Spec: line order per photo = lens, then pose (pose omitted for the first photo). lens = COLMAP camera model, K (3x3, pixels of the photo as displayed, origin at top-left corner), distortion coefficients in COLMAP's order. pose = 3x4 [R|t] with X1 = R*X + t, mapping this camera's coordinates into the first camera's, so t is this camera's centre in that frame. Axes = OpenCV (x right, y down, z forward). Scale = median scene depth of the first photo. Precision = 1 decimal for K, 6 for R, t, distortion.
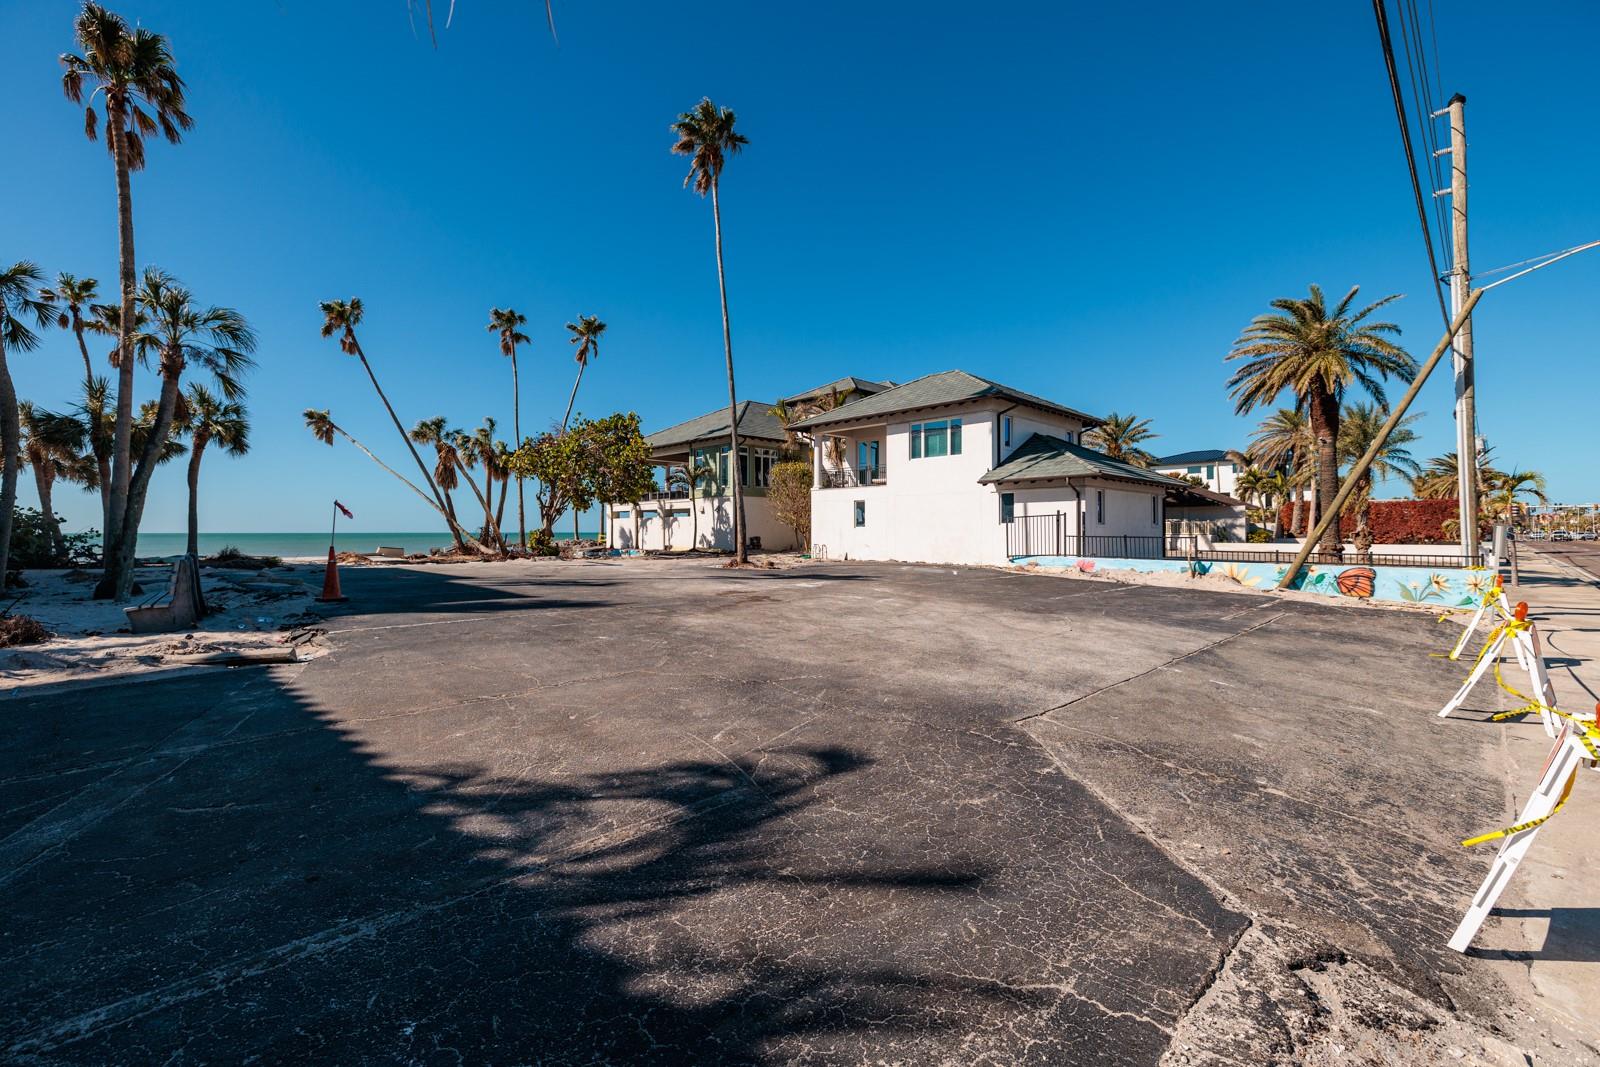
lens RADIAL K [[672.7, 0, 792.9], [0, 672.7, 523.7], [0, 0, 1]] dist [-0.000718, 0.000164]
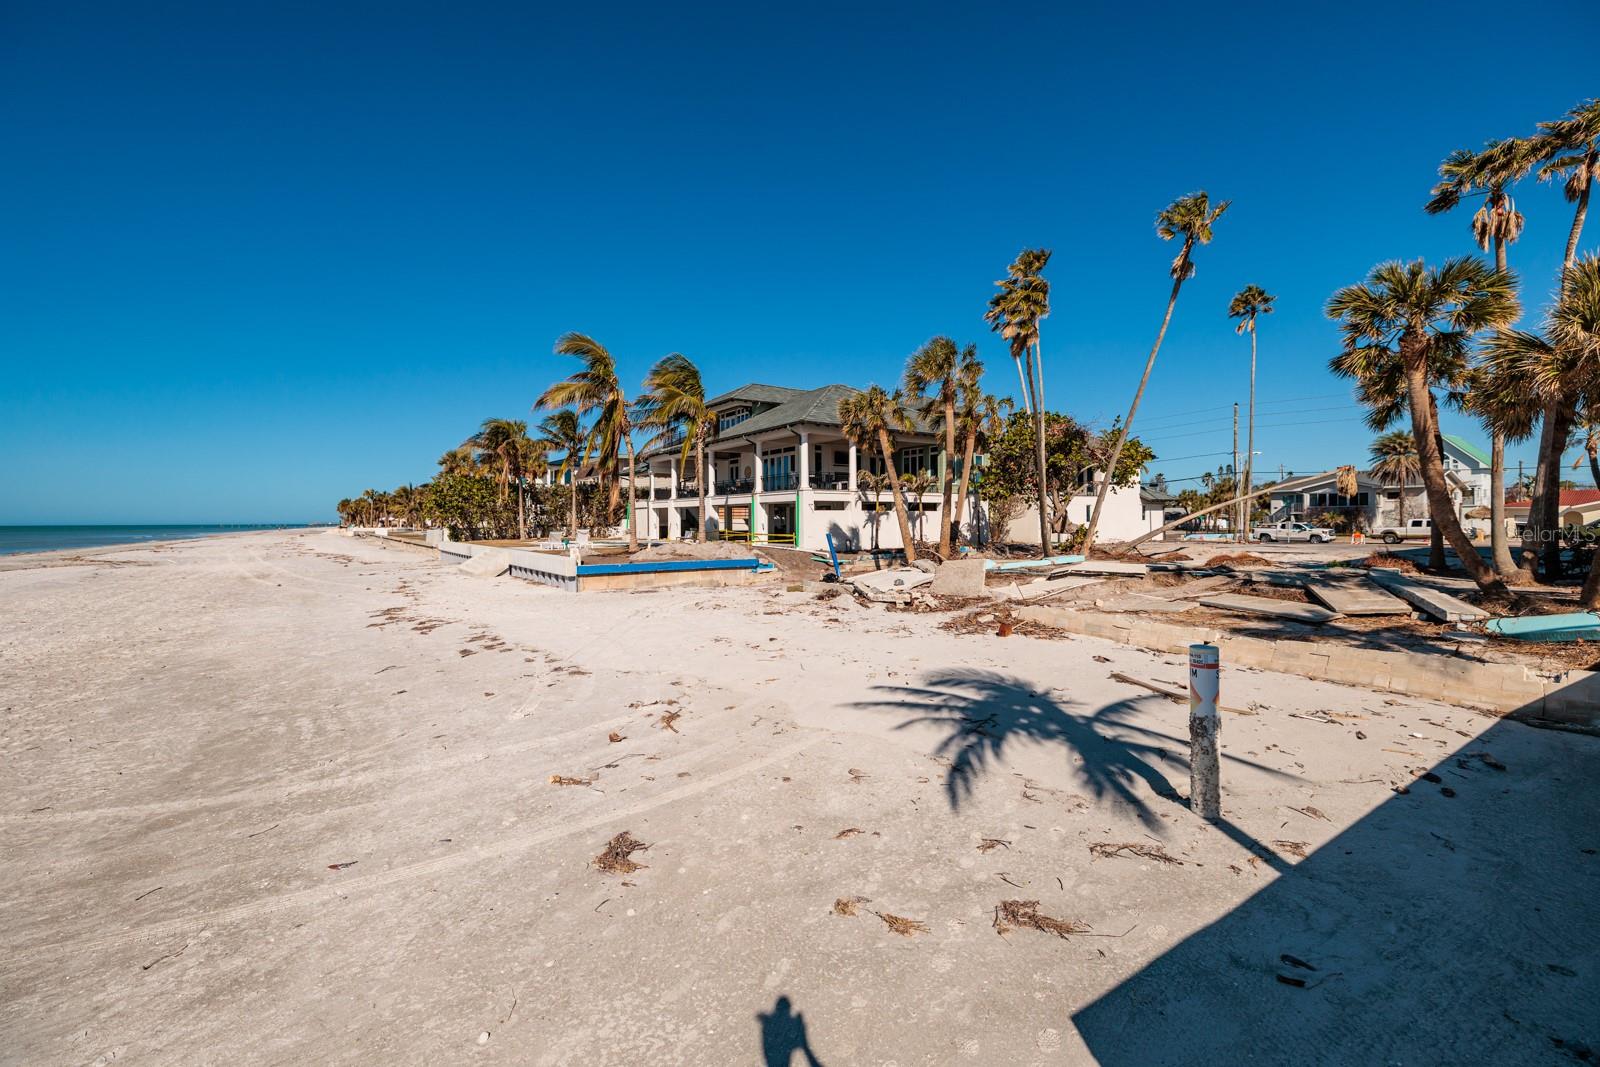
lens RADIAL K [[672.7, 0, 792.9], [0, 672.7, 523.7], [0, 0, 1]] dist [-0.000718, 0.000164]
pose [[0.212686, 0.001259, 0.977120, -1.197912], [-0.001771, 0.999998, -0.000903, 0.008330], [-0.977119, -0.001539, 0.212688, 1.048119]]
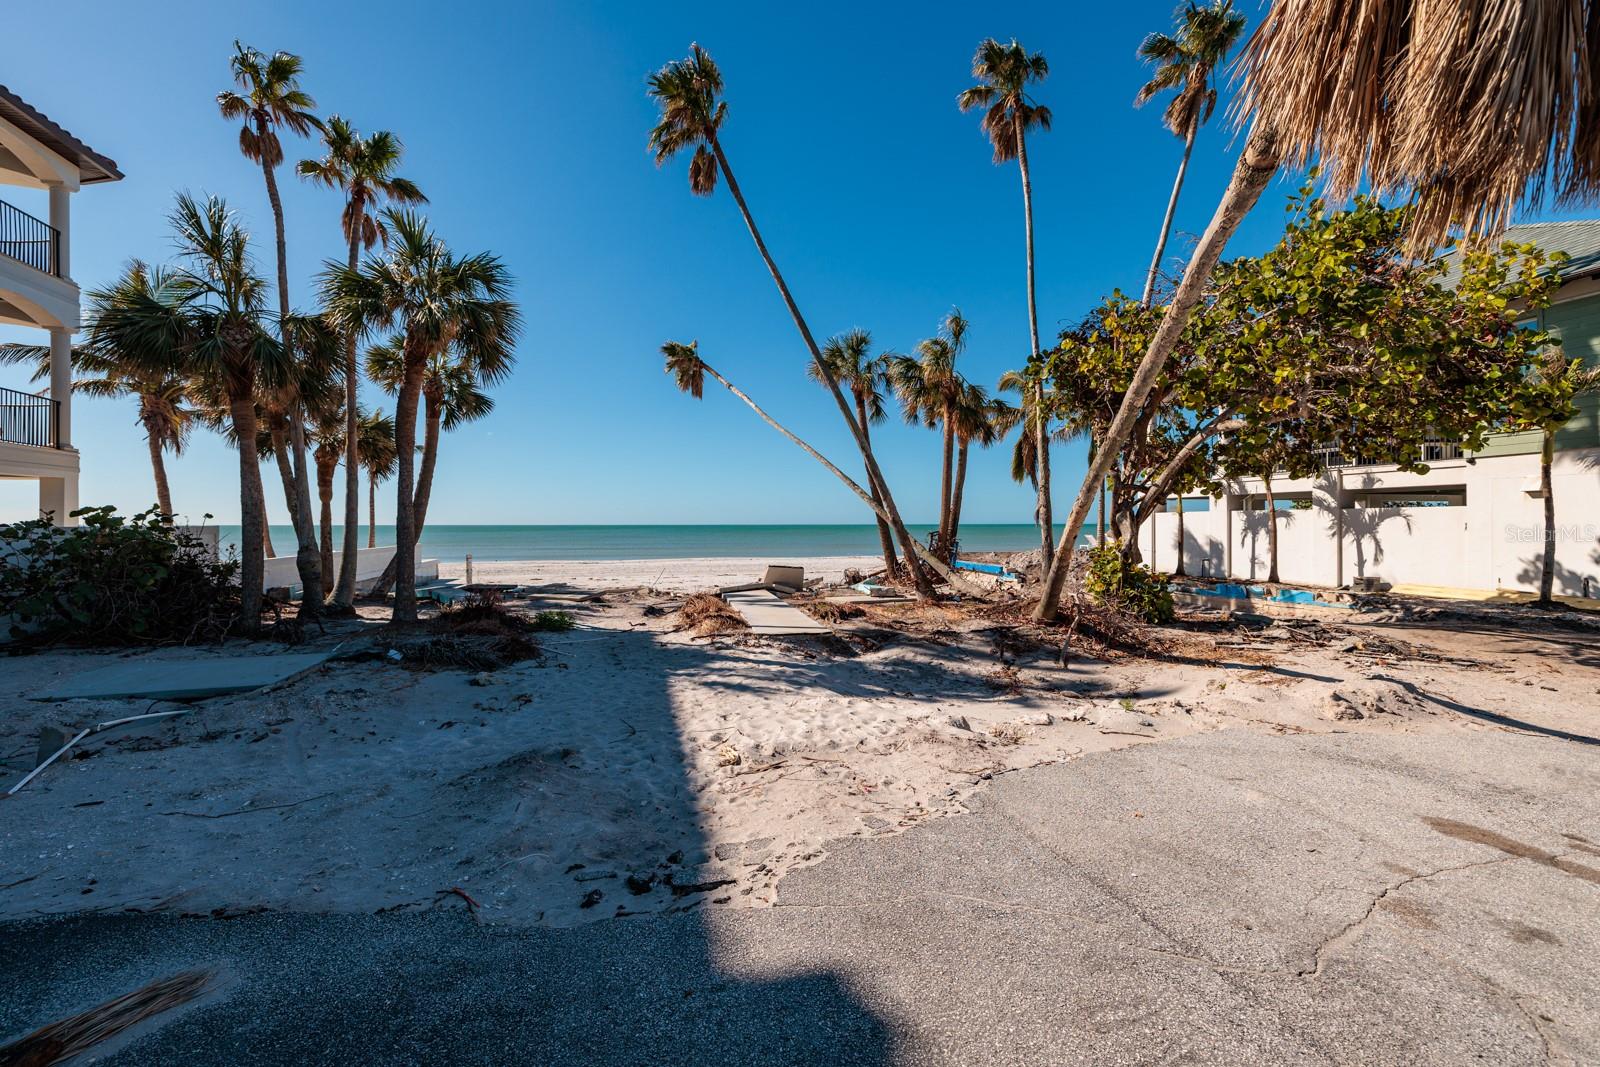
lens RADIAL K [[672.7, 0, 792.9], [0, 672.7, 523.7], [0, 0, 1]] dist [-0.000718, 0.000164]
pose [[0.870143, -0.000817, -0.492798, -0.309019], [0.005210, 0.999958, 0.007542, -0.006025], [0.492772, -0.009130, 0.870111, 0.504281]]
